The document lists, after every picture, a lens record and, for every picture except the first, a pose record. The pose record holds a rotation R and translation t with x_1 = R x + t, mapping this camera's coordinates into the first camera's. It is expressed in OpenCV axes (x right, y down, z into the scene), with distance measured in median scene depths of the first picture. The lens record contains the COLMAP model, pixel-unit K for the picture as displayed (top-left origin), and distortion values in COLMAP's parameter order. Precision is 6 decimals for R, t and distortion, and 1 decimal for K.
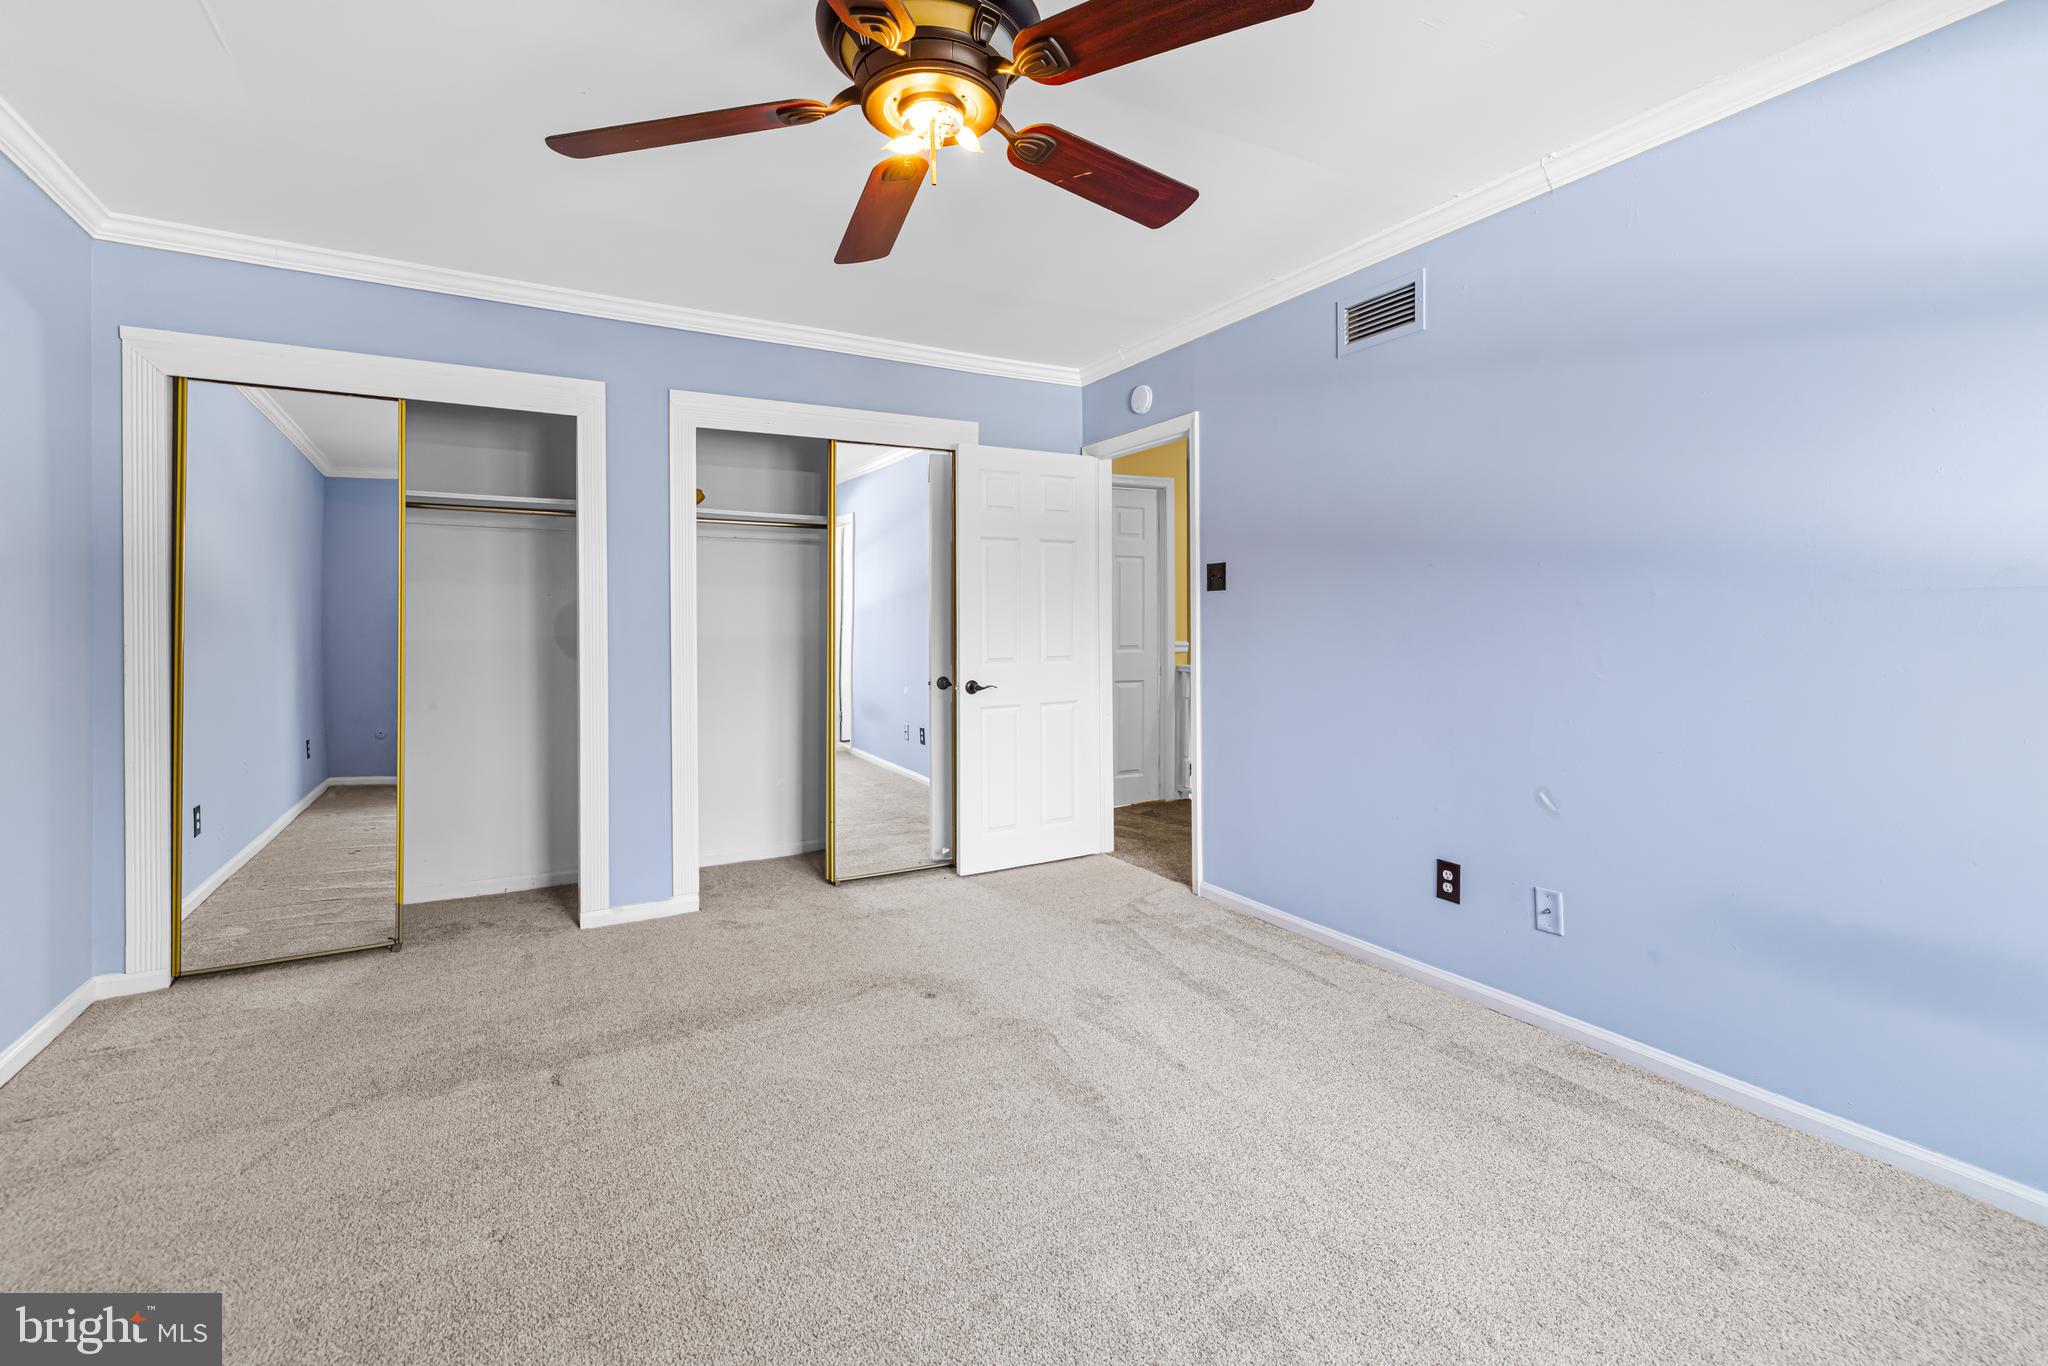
lens RADIAL K [[908.8, 0, 1022.2], [0, 908.8, 633.4], [0, 0, 1]] dist [-0.001437, -0.000425]
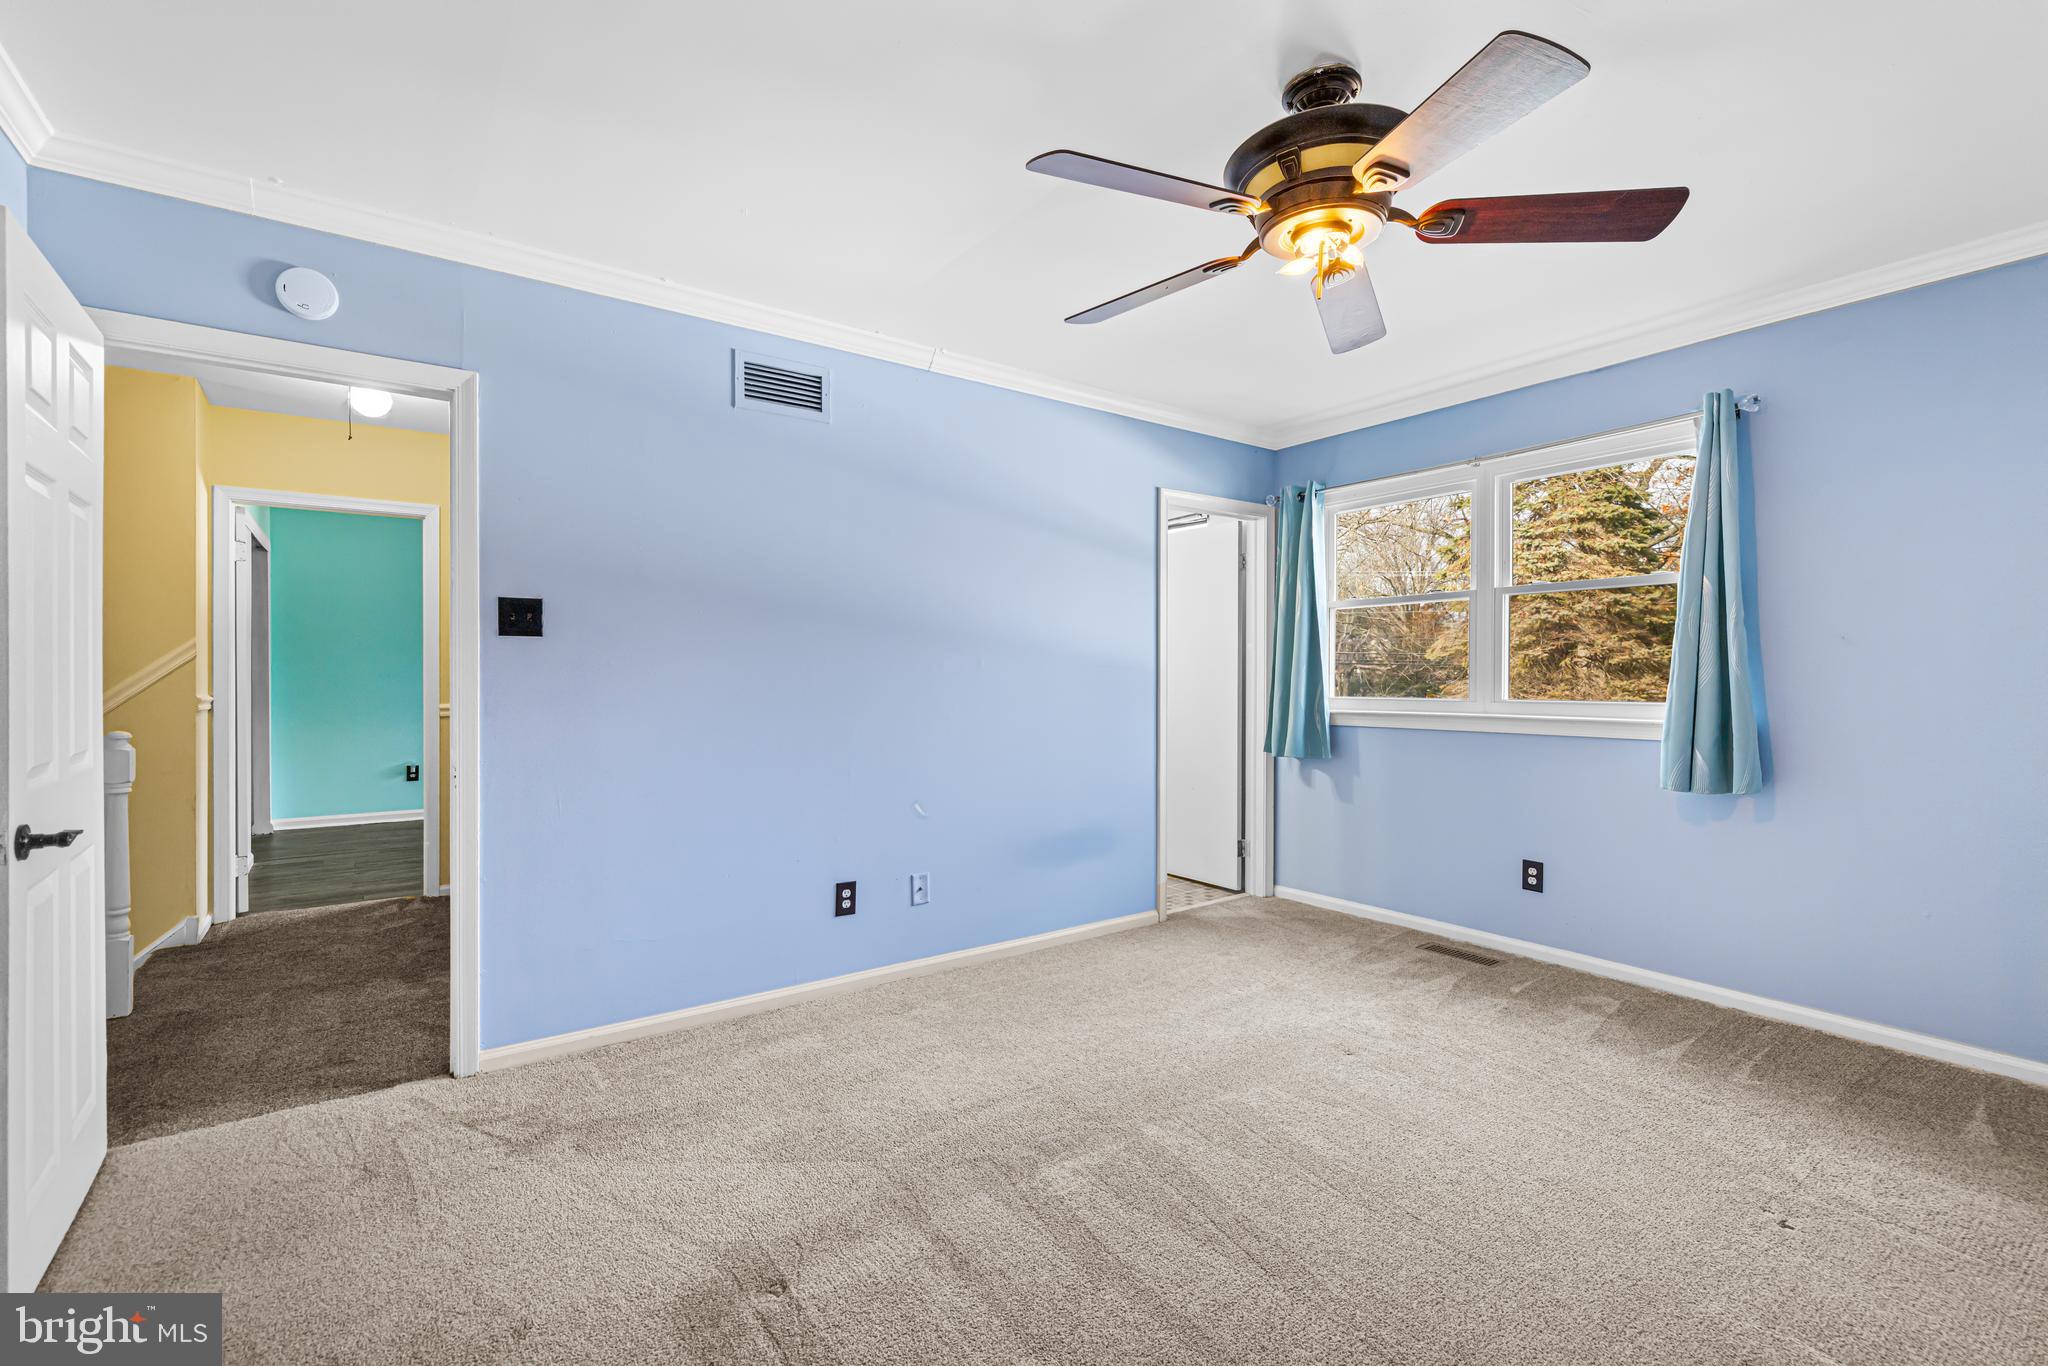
lens RADIAL K [[896.1, 0, 1027.6], [0, 896.1, 692.8], [0, 0, 1]] dist [0.000991, 0.000232]
pose [[-0.113798, -0.014634, 0.993396, -0.699756], [0.008580, 0.999840, 0.015712, -0.012097], [-0.993467, 0.010311, -0.113654, 0.872926]]
